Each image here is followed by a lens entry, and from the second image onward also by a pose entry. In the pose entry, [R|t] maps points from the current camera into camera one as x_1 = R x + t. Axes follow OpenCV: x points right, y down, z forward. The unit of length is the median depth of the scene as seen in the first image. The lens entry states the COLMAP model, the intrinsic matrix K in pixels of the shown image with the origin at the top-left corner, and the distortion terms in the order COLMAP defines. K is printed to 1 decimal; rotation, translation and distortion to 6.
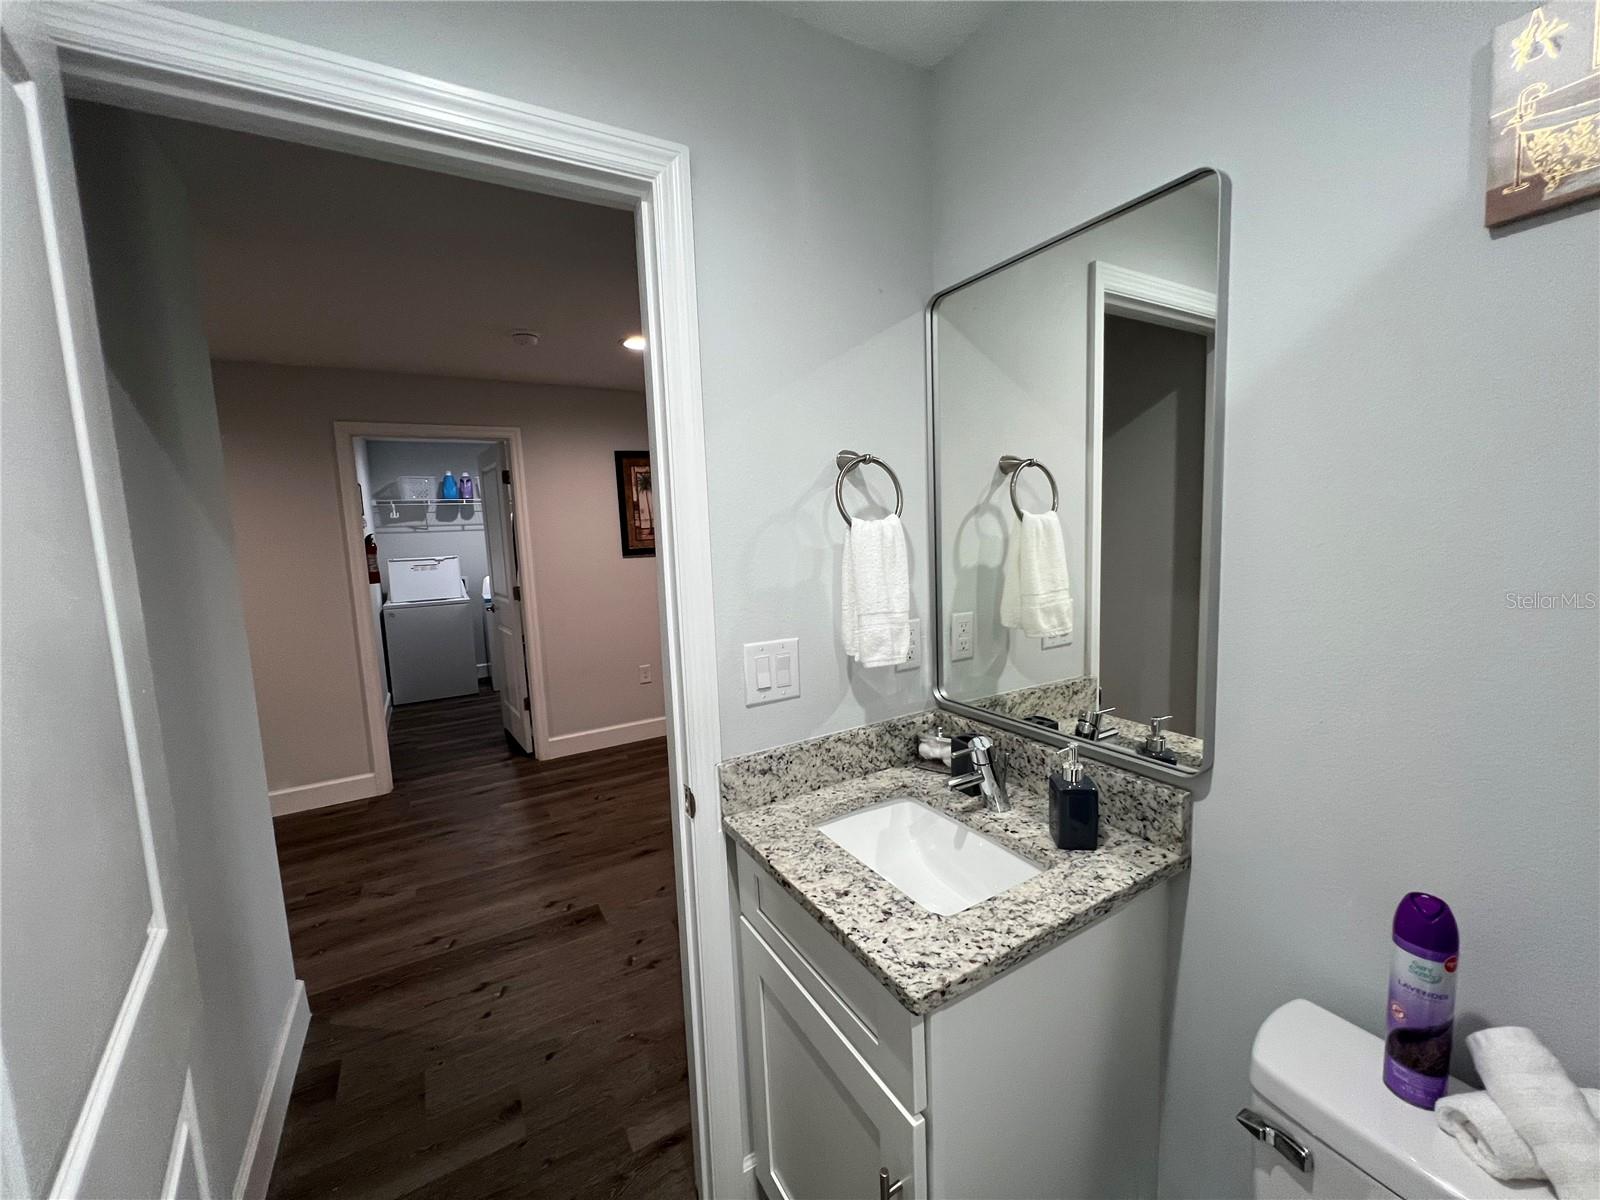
lens RADIAL K [[640.2, 0, 799.4], [0, 640.2, 597.3], [0, 0, 1]] dist [-0.000345, -0.000181]
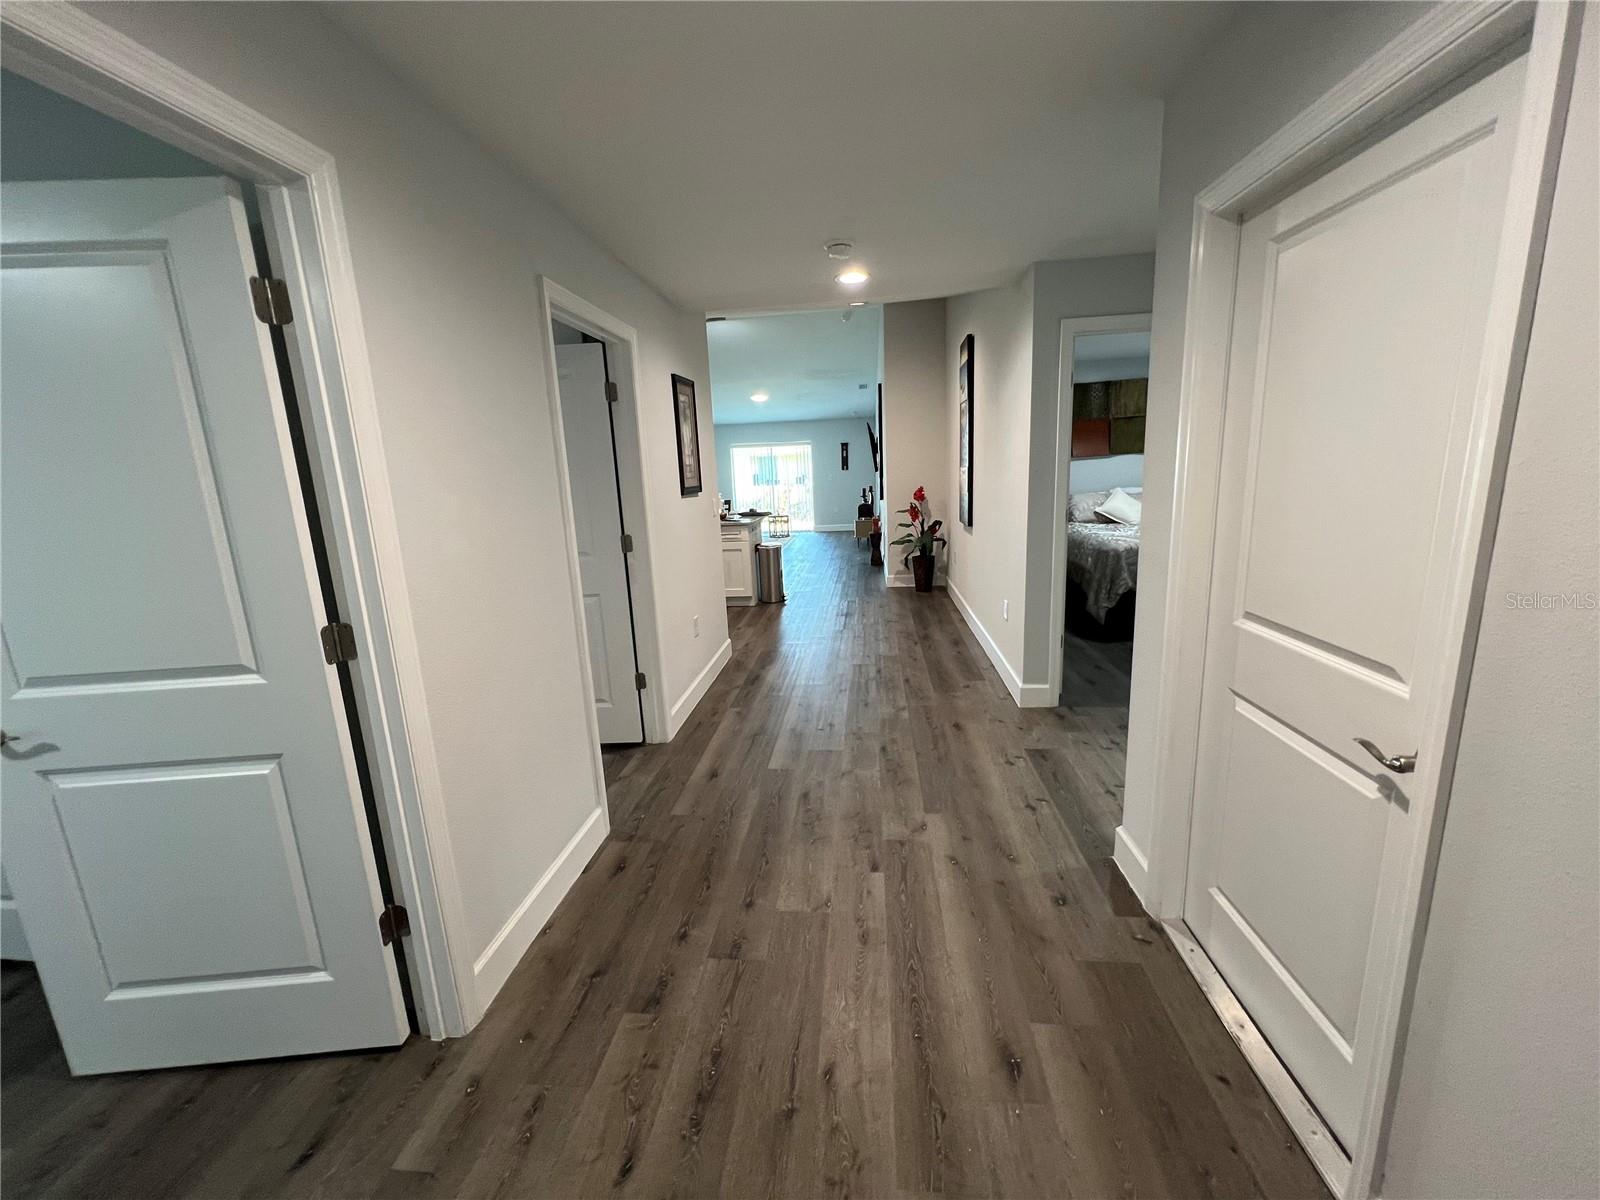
lens RADIAL K [[640.2, 0, 799.4], [0, 640.2, 597.3], [0, 0, 1]] dist [-0.000345, -0.000181]
pose [[0.586893, -0.147848, 0.796051, -1.205083], [0.111760, 0.988568, 0.101208, 0.005649], [-0.801914, 0.029568, 0.596707, 0.463466]]
